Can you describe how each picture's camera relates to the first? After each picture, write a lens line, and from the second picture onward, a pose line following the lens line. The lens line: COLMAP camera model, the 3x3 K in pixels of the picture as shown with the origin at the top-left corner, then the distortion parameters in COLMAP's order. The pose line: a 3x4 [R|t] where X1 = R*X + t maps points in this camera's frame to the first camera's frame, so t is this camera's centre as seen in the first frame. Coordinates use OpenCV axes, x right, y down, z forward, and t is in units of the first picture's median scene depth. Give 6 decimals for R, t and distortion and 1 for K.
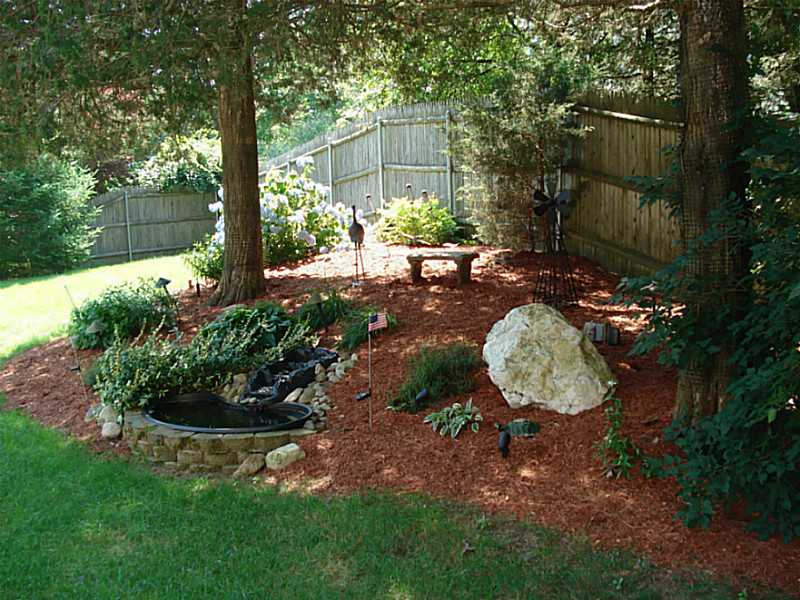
lens RADIAL K [[957.8, 0, 400.0], [0, 957.8, 300.0], [0, 0, 1]] dist [-0.037204, -0.029731]
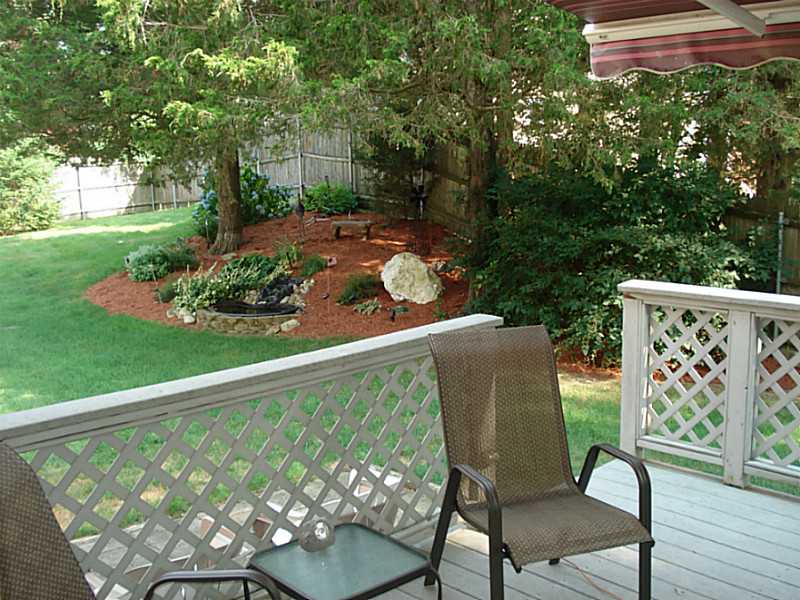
lens RADIAL K [[957.8, 0, 400.0], [0, 957.8, 300.0], [0, 0, 1]] dist [-0.037204, -0.029731]
pose [[0.991830, -0.012678, 0.126935, -0.136404], [0.005547, 0.998394, 0.056375, -0.010443], [-0.127446, -0.055210, 0.990308, -1.055760]]
